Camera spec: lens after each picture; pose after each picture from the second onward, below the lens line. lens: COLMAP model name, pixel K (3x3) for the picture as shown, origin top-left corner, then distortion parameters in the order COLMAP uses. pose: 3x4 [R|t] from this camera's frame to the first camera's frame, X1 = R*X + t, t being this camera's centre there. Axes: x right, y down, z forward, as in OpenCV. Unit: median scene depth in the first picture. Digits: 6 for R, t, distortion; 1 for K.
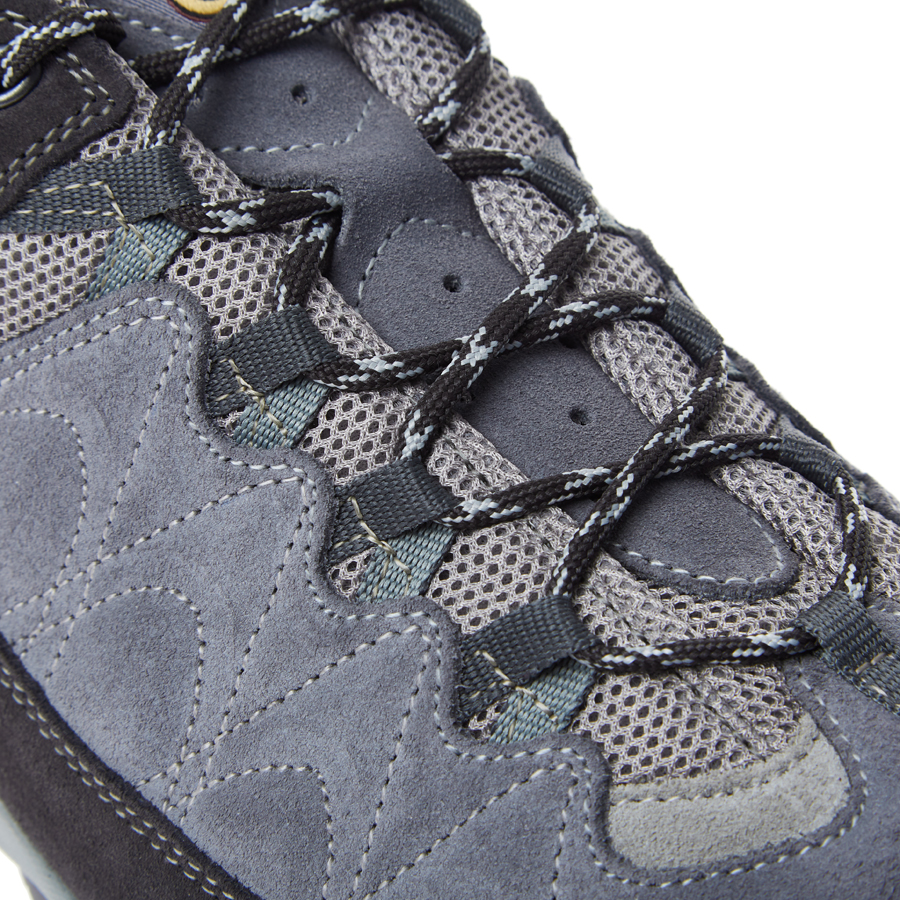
lens RADIAL K [[3197.7, 0, 450.0], [0, 3197.7, 450.0], [0, 0, 1]] dist [-0.214038, -0.106038]
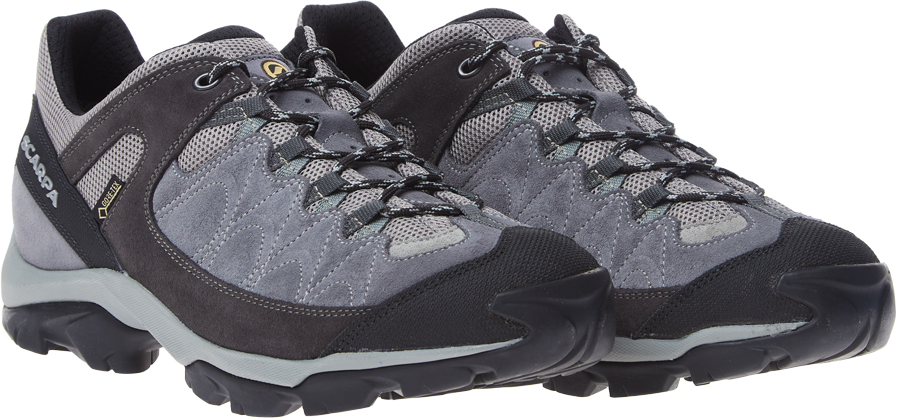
lens RADIAL K [[3407.9, 0, 450.0], [0, 3407.9, 209.0], [0, 0, 1]] dist [0.119859, -24.599085]
pose [[0.999108, 0.021218, -0.036520, 0.215357], [-0.036502, 0.868759, -0.493888, 1.620532], [0.021248, 0.494780, 0.868758, -1.803584]]
